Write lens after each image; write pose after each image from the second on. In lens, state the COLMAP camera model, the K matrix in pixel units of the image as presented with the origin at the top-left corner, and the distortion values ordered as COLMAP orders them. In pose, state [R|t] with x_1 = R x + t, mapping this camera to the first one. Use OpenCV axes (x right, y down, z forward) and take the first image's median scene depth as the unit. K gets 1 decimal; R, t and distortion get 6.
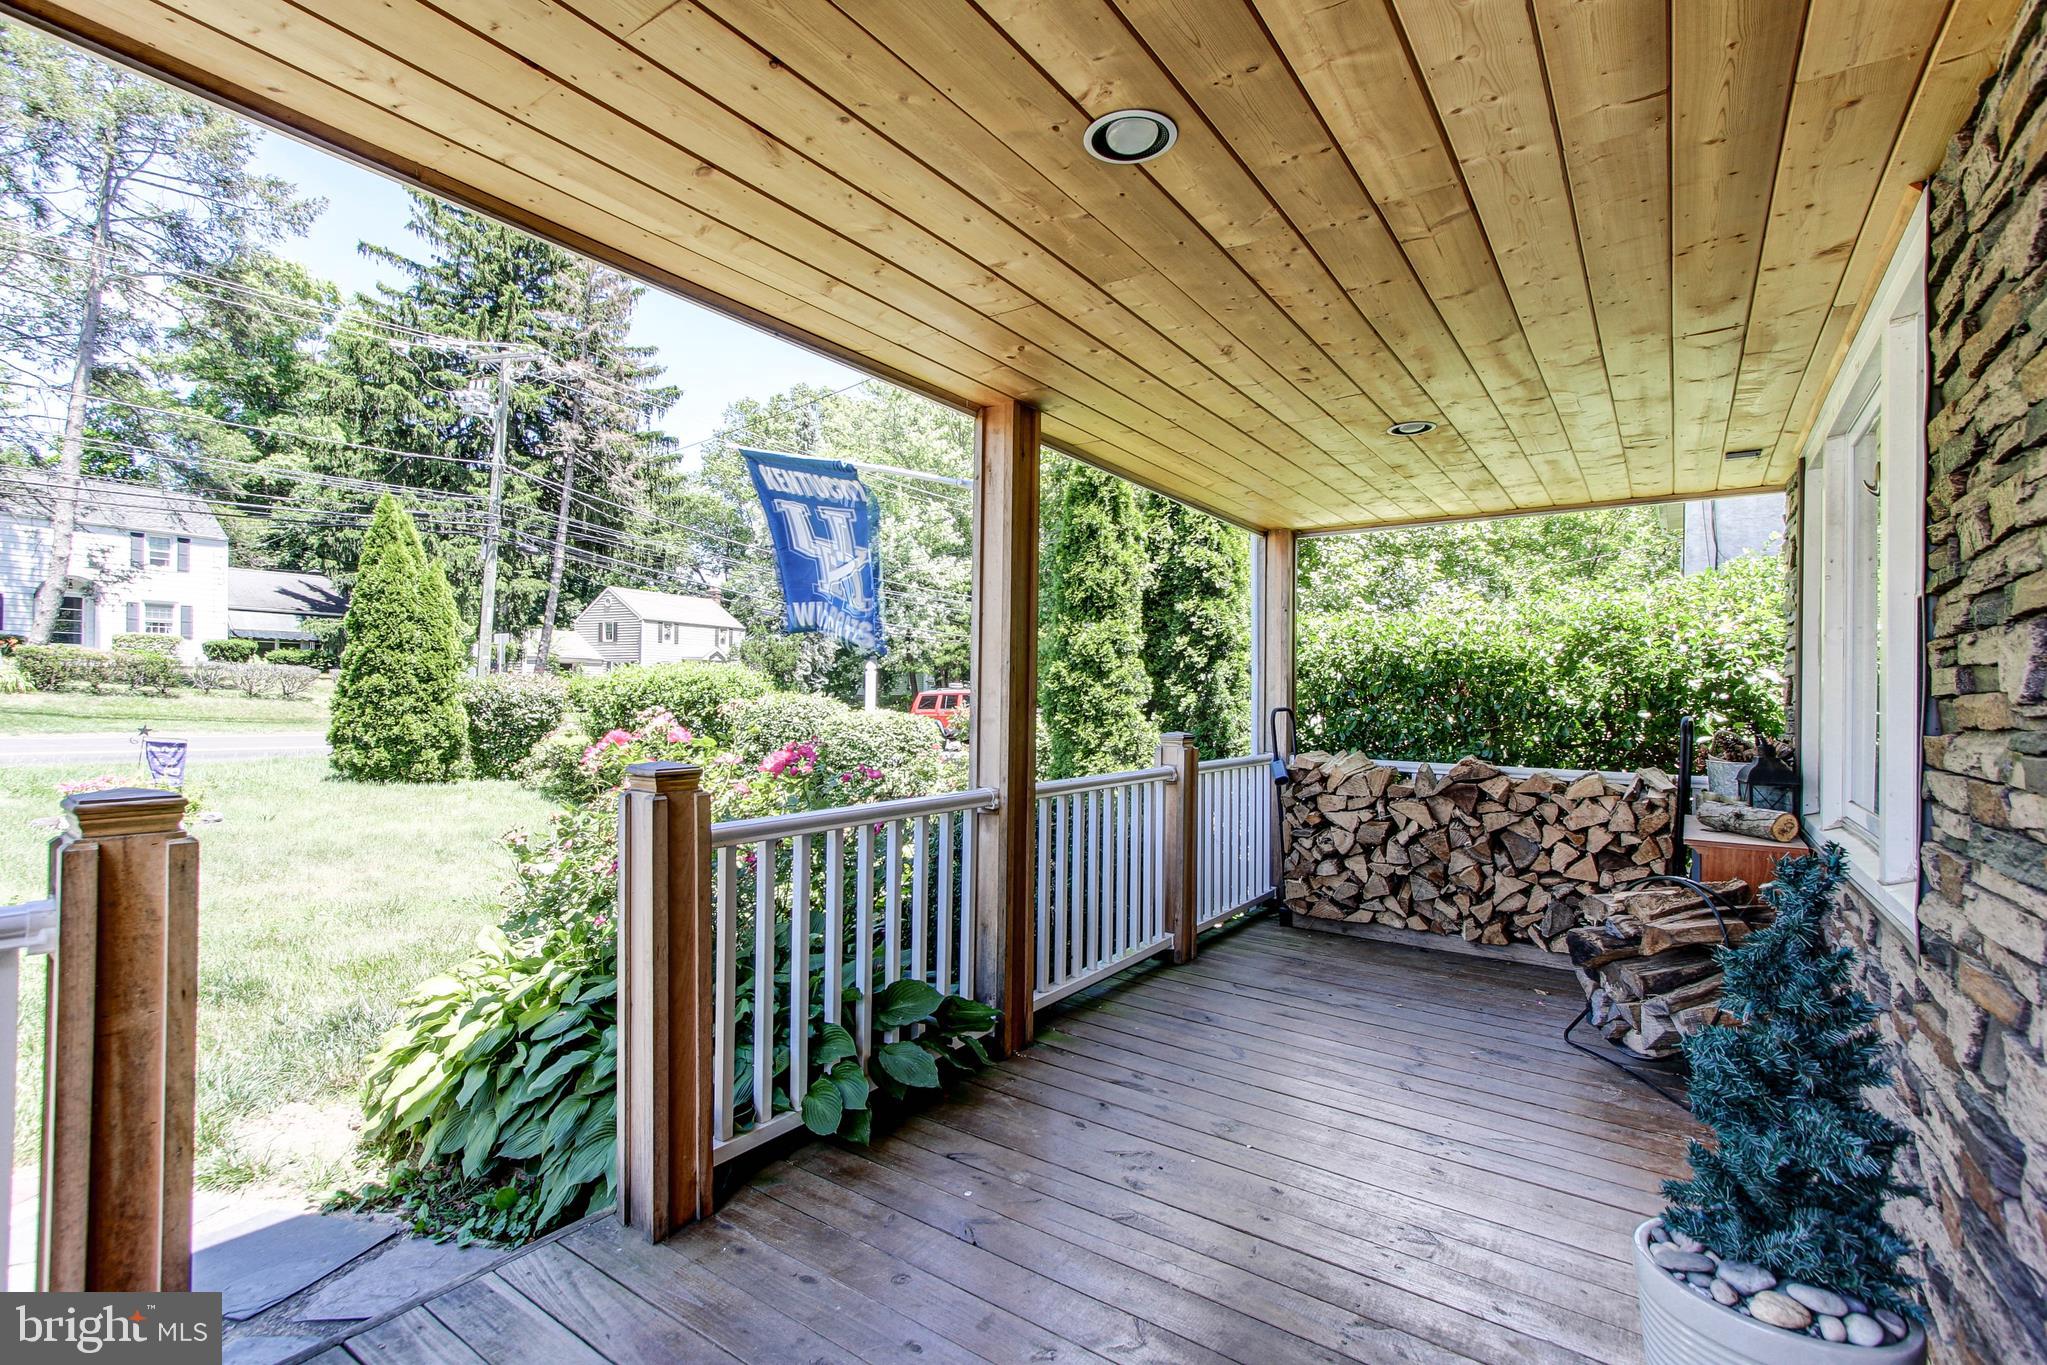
lens RADIAL K [[967.5, 0, 983.8], [0, 967.5, 681.6], [0, 0, 1]] dist [0.003415, 0.002562]
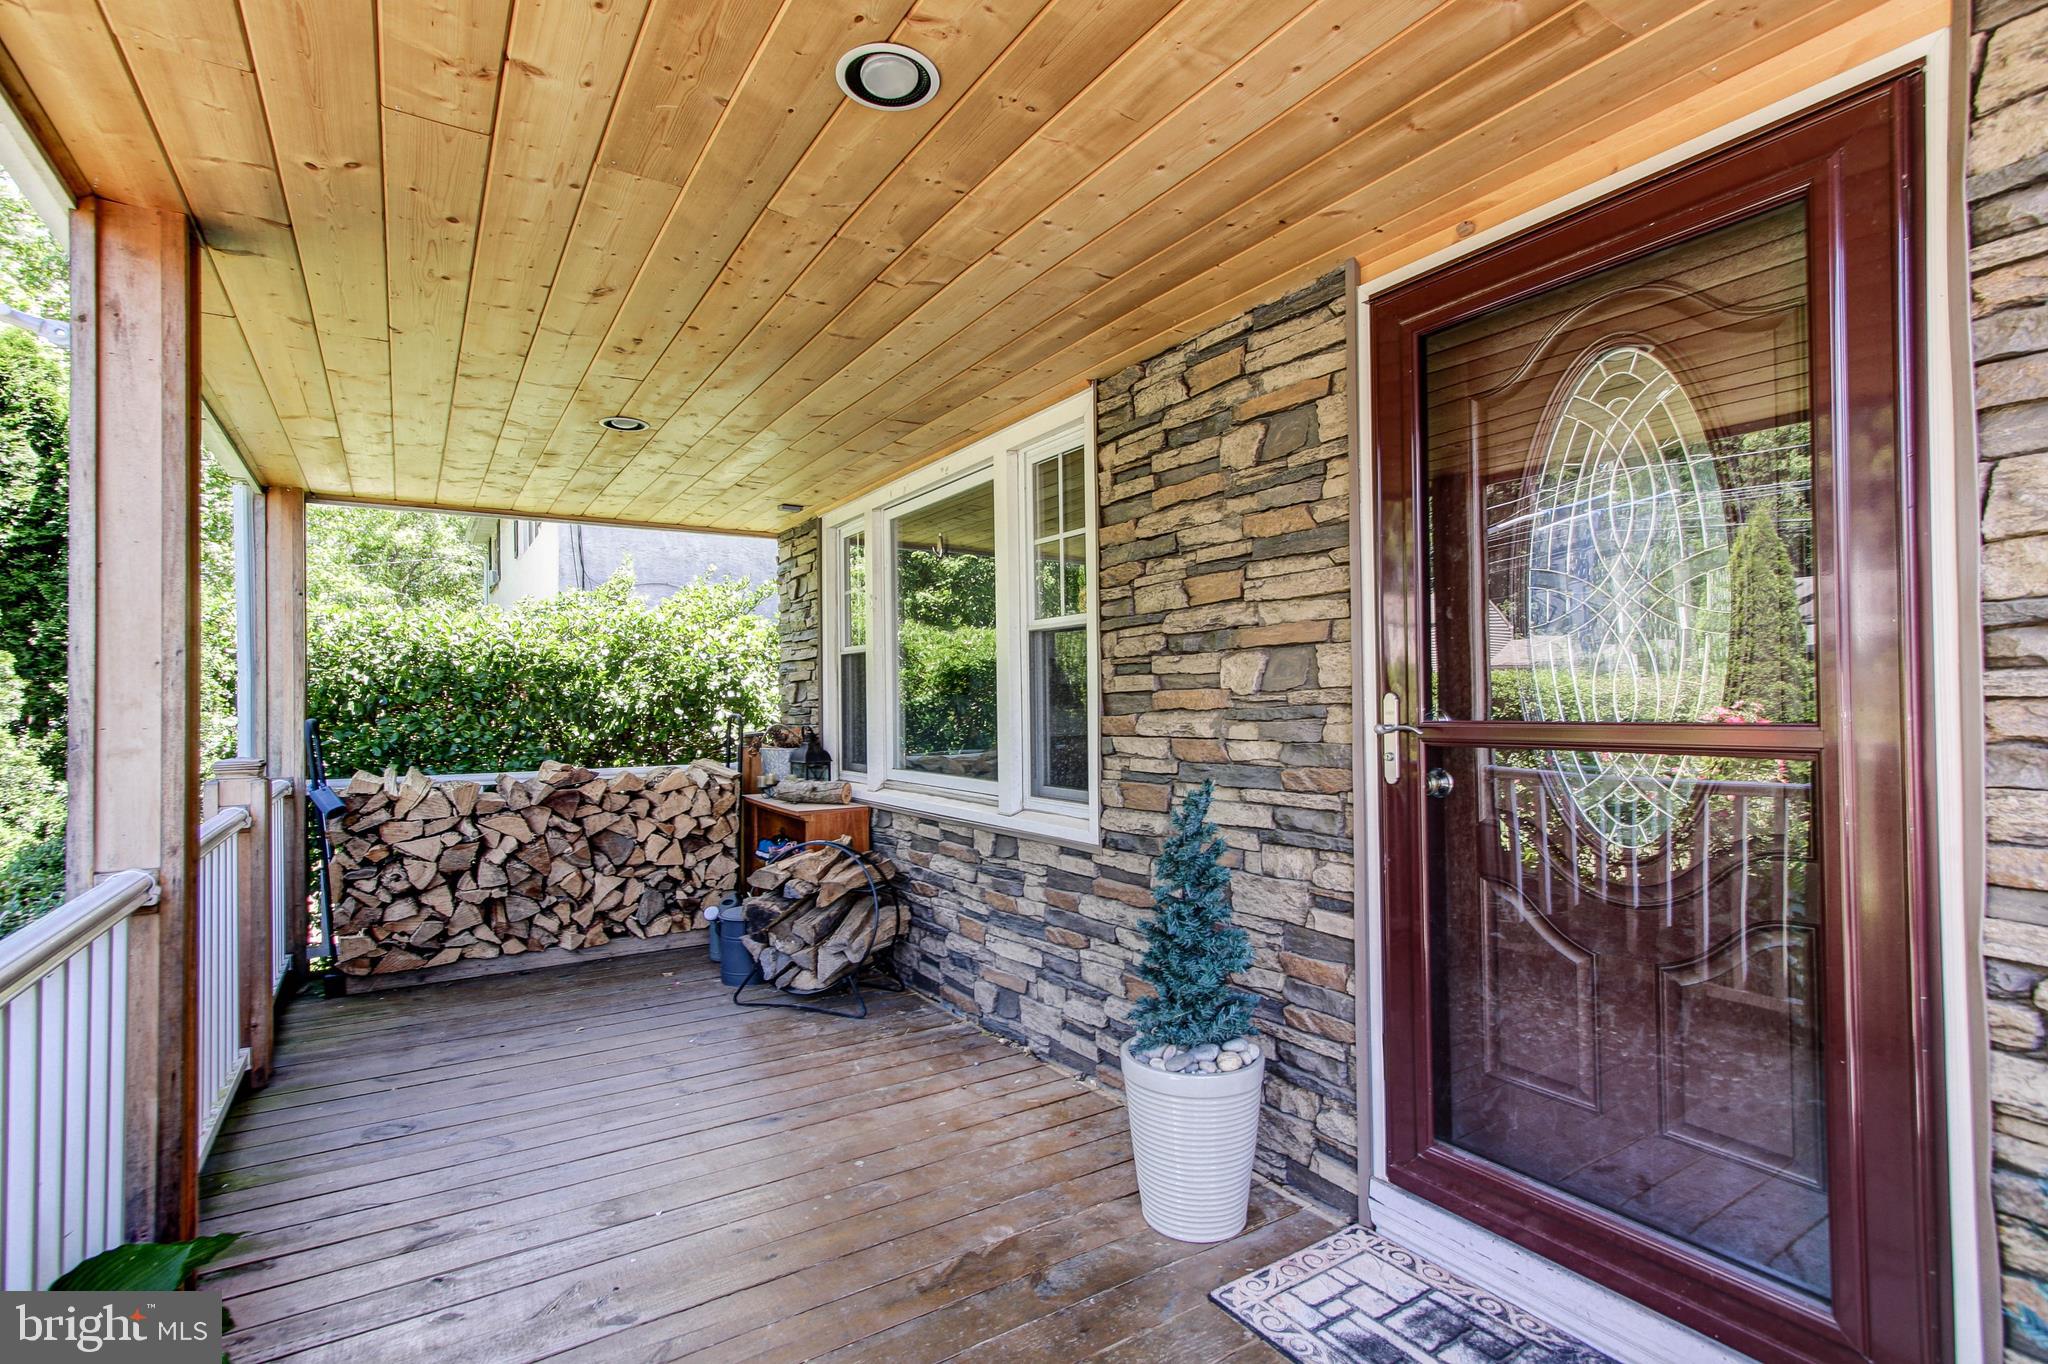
lens RADIAL K [[968.0, 0, 1017.8], [0, 968.0, 684.1], [0, 0, 1]] dist [0.003415, 0.002562]
pose [[0.350954, -0.001490, 0.936391, -0.255910], [0.003275, 0.999995, 0.000363, 0.000131], [-0.936387, 0.002939, 0.350957, 0.226857]]
